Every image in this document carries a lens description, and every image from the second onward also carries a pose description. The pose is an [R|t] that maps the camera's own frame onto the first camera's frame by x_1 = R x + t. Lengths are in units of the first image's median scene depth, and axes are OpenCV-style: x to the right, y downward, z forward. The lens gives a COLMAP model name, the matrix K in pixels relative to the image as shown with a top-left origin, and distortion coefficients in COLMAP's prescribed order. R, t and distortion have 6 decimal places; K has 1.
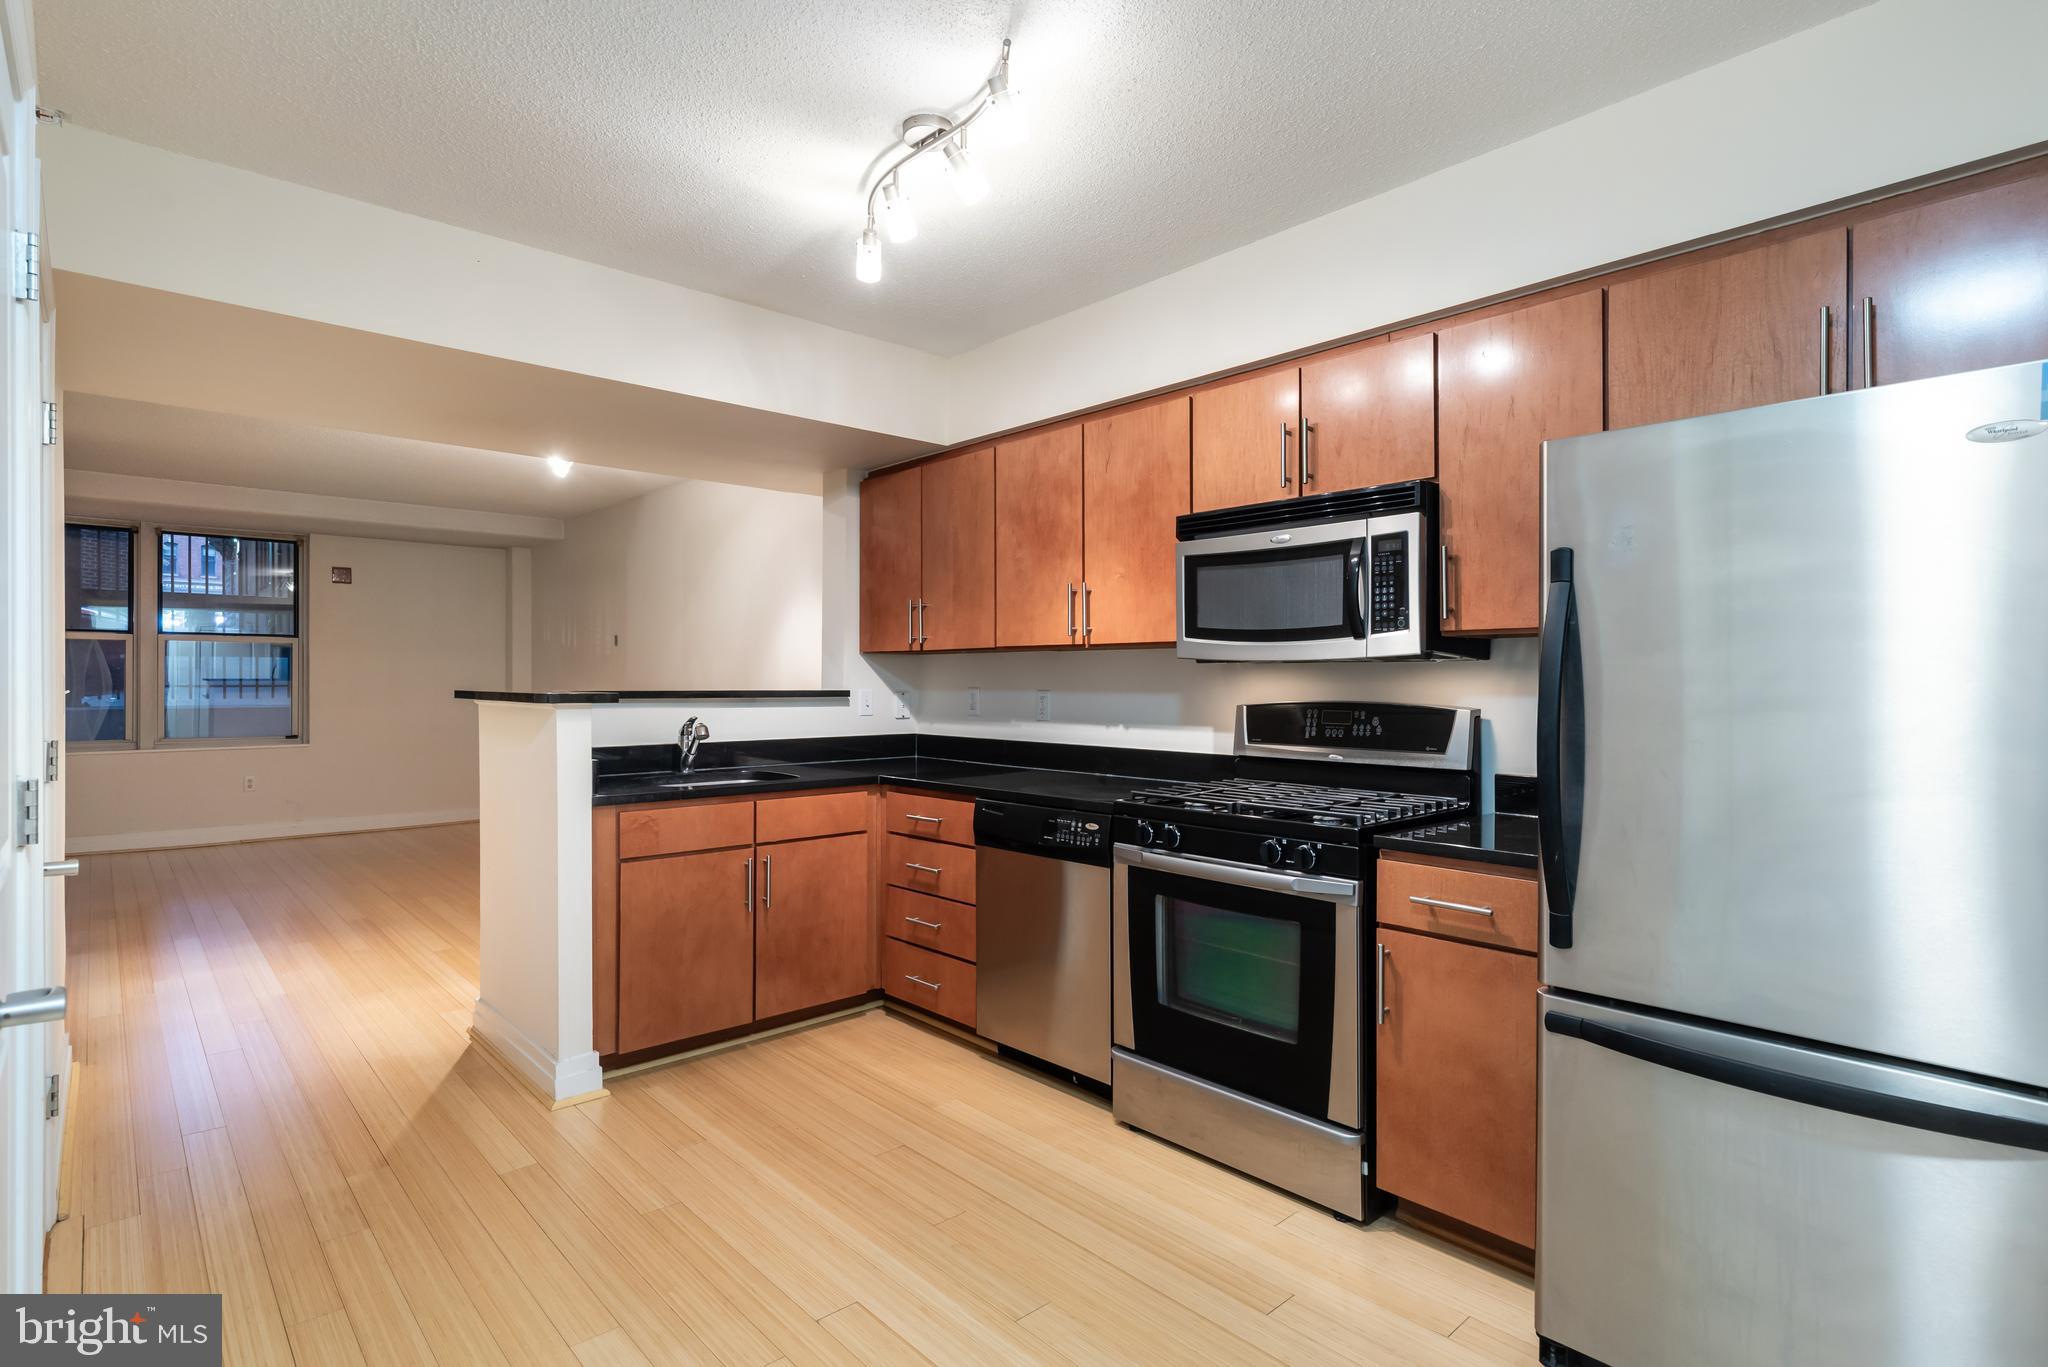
lens RADIAL K [[1032.2, 0, 1014.1], [0, 1032.2, 678.5], [0, 0, 1]] dist [-0.000379, 0.000671]
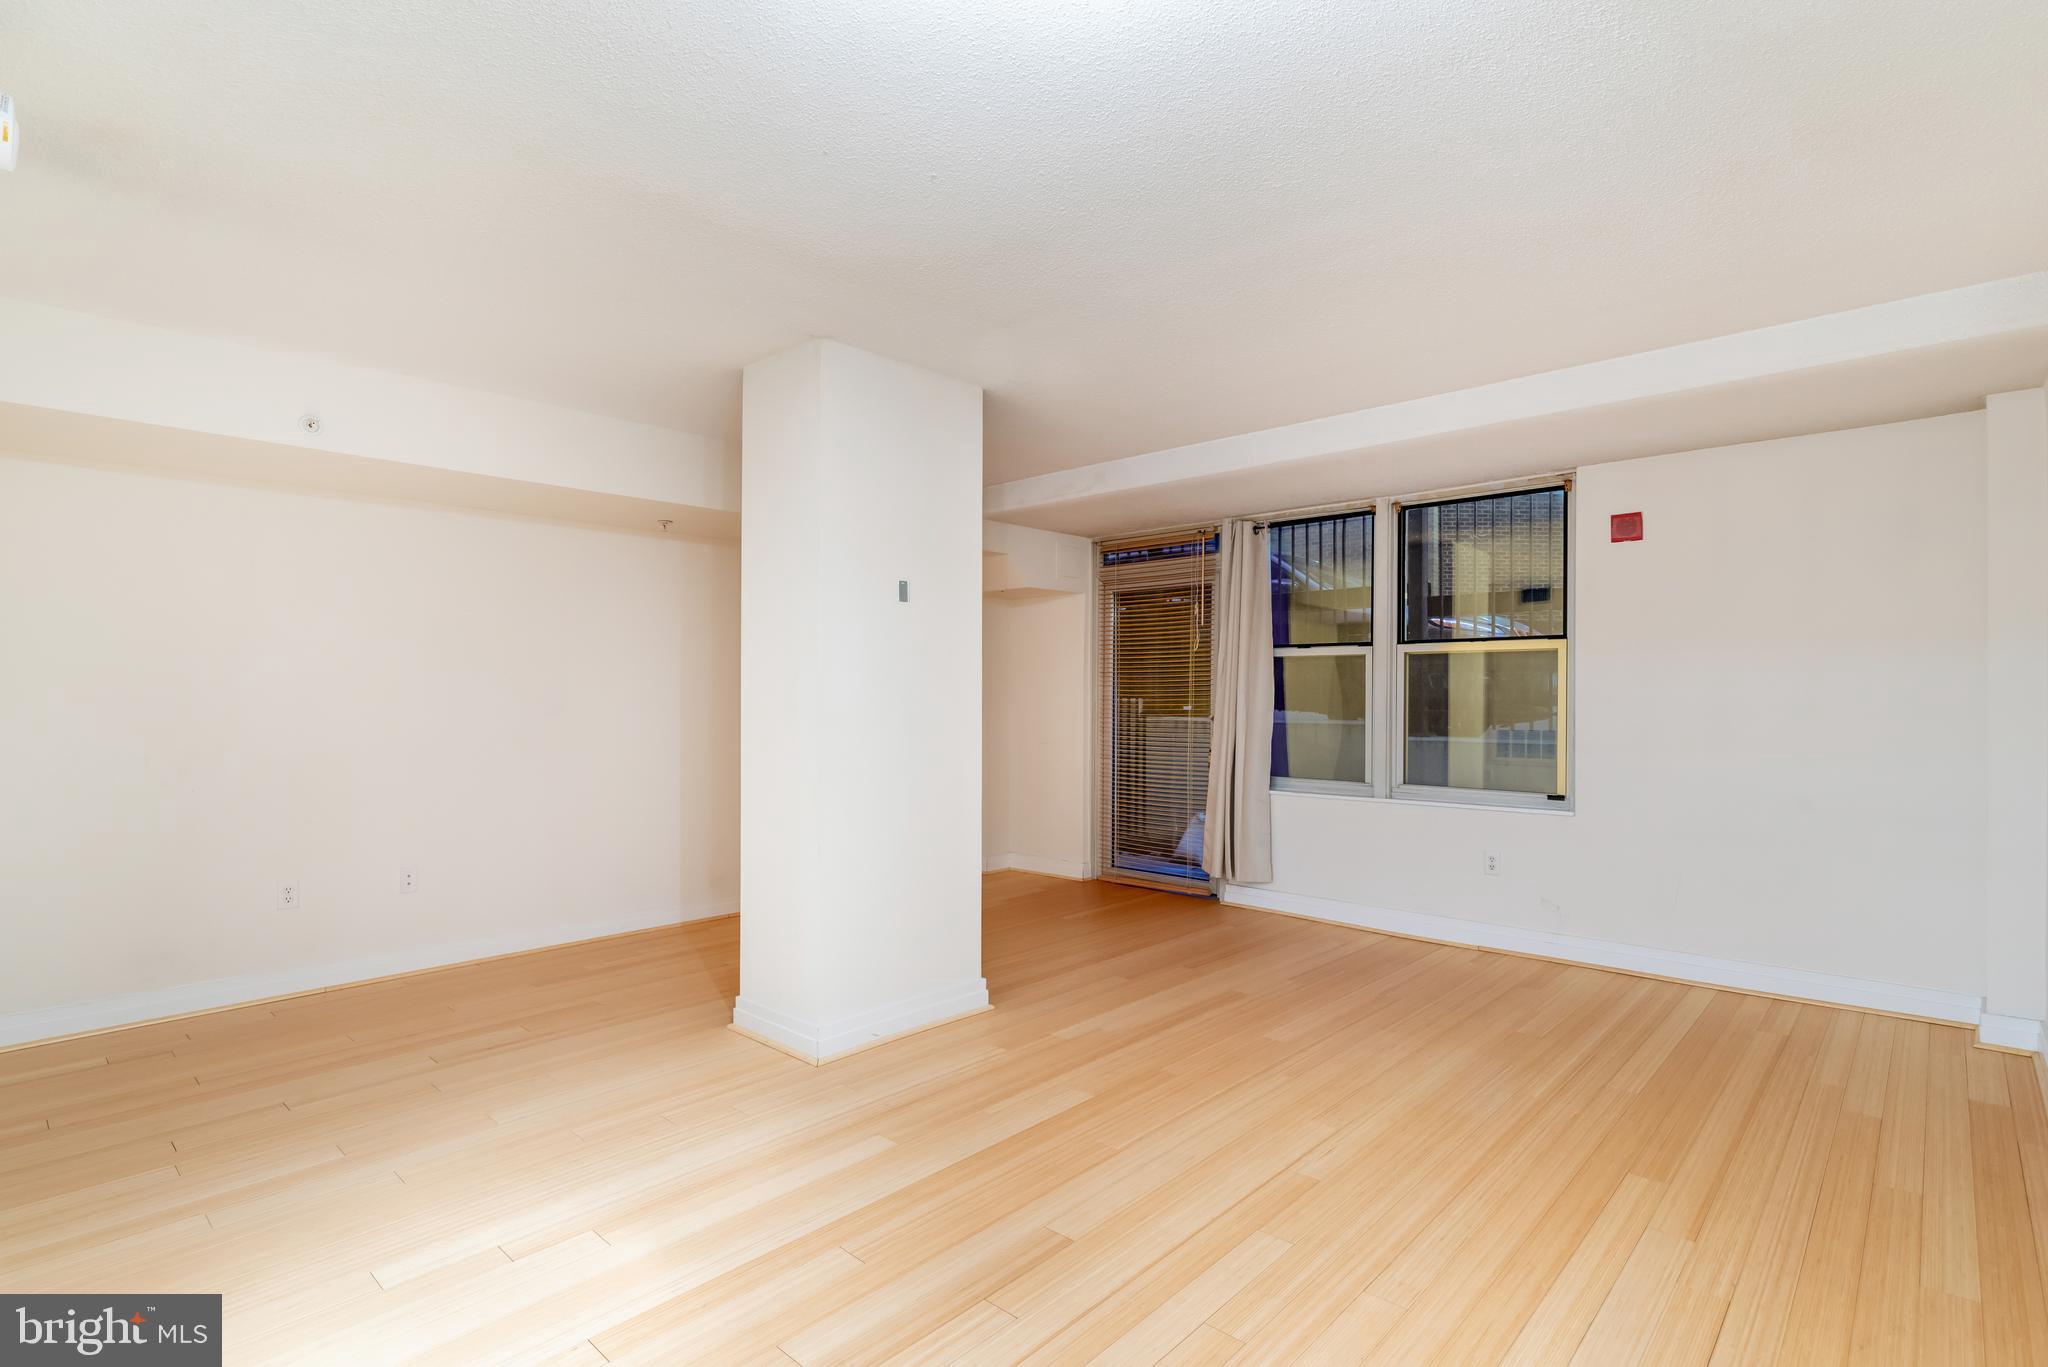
lens RADIAL K [[998.8, 0, 1024.0], [0, 998.8, 683.5], [0, 0, 1]] dist [-0.025167, 0.000327]
pose [[0.096733, -0.015193, -0.995194, -0.297177], [-0.000065, 0.999883, -0.015271, -0.008306], [0.995310, 0.001542, 0.096721, 1.422379]]
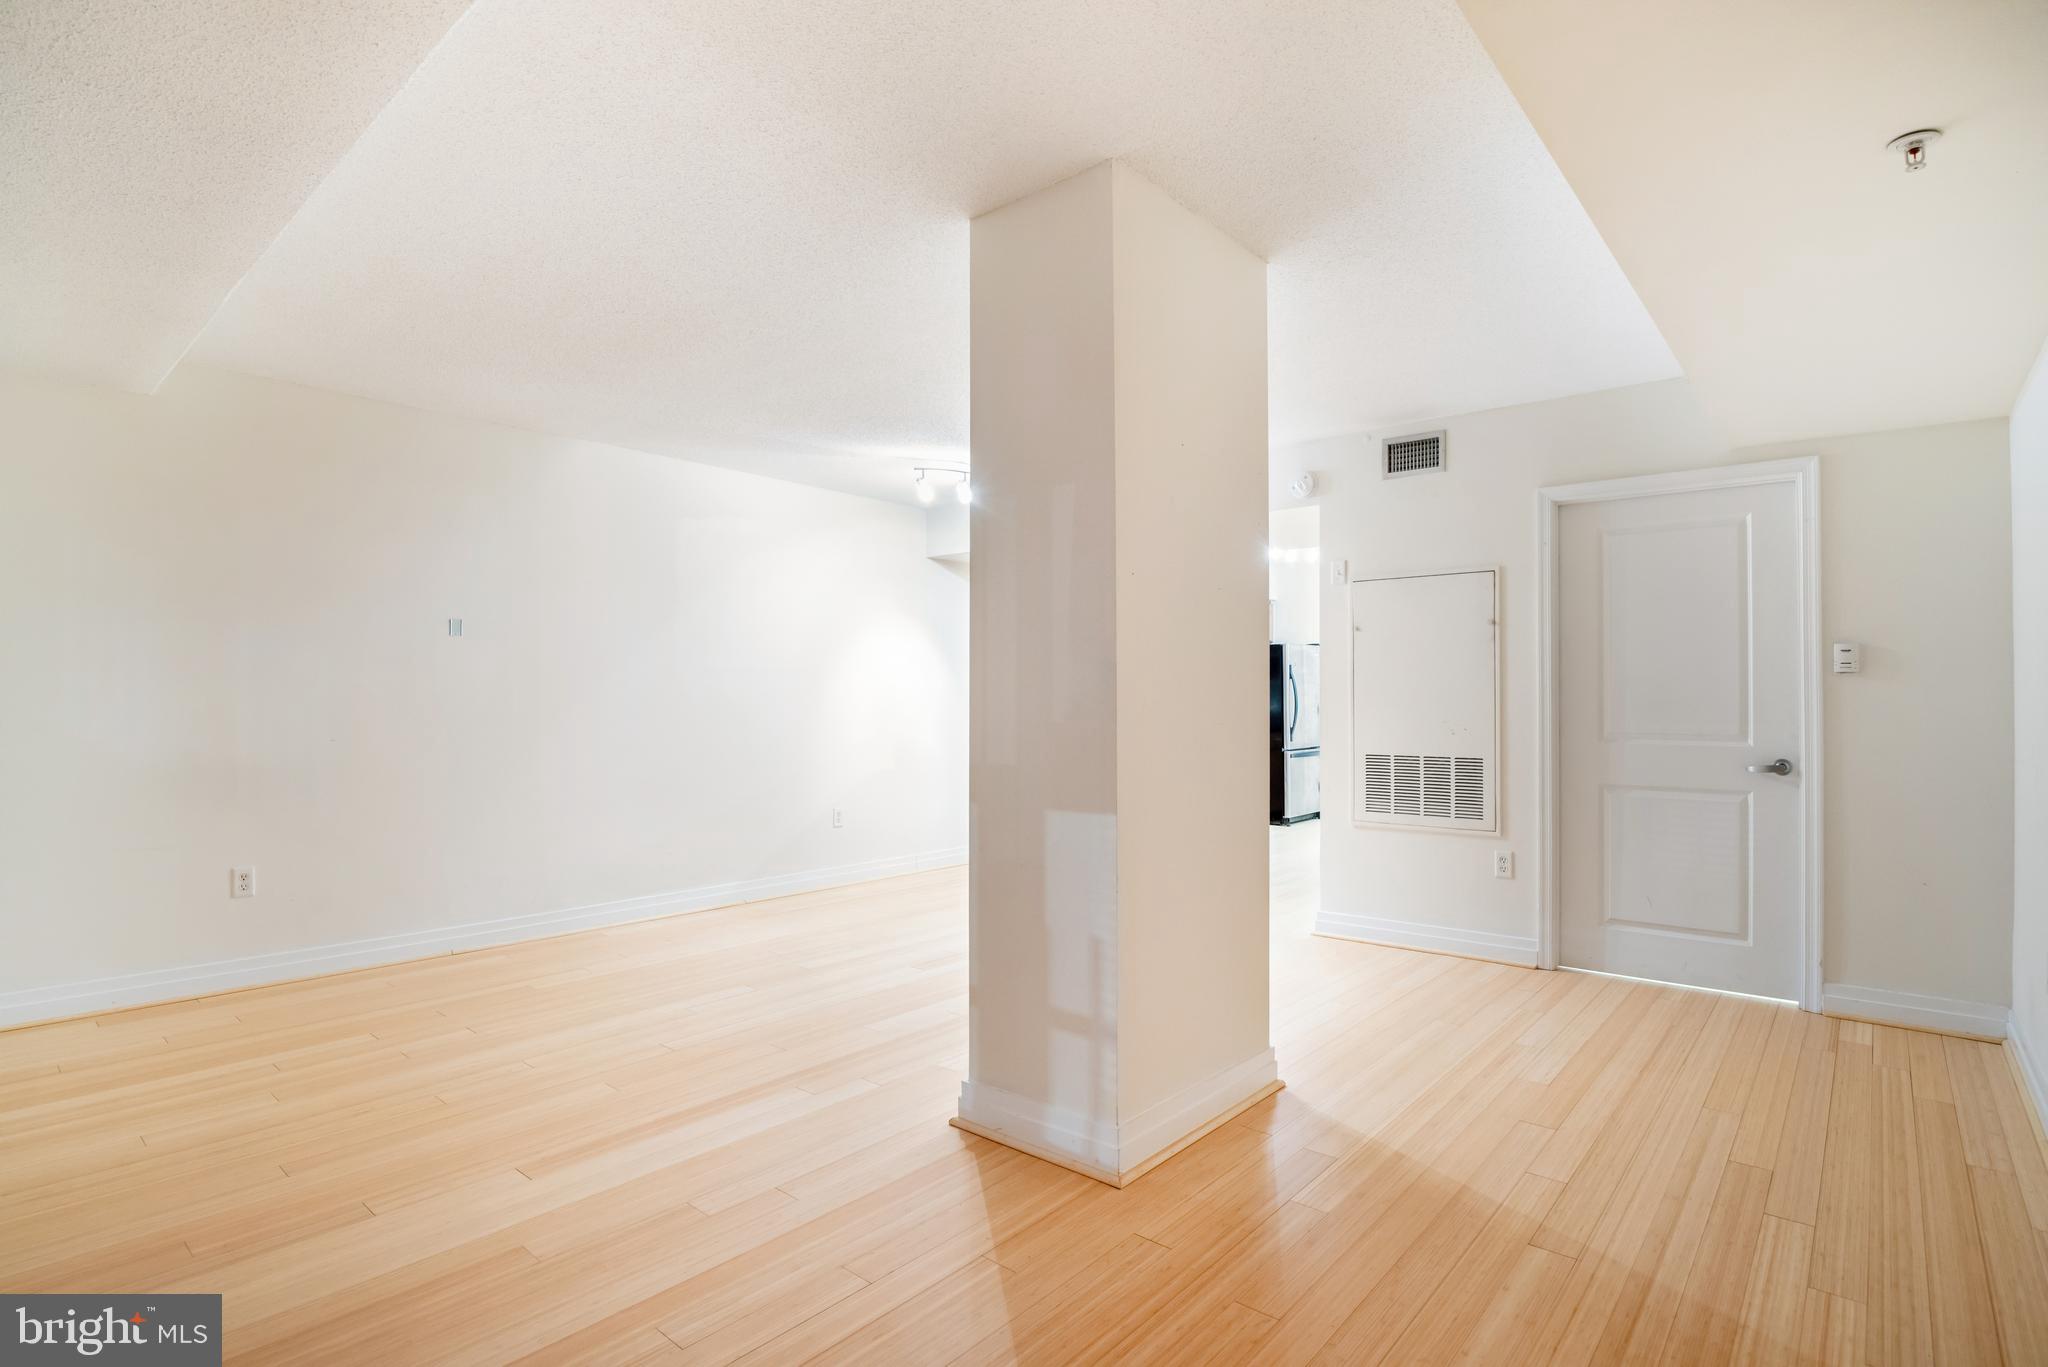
lens RADIAL K [[998.8, 0, 1024.0], [0, 998.8, 683.5], [0, 0, 1]] dist [-0.025167, 0.000327]
pose [[-0.129120, 0.010750, 0.991571, -2.198956], [-0.000251, 0.999941, -0.010874, 0.011000], [-0.991629, -0.001653, -0.129109, 1.543591]]
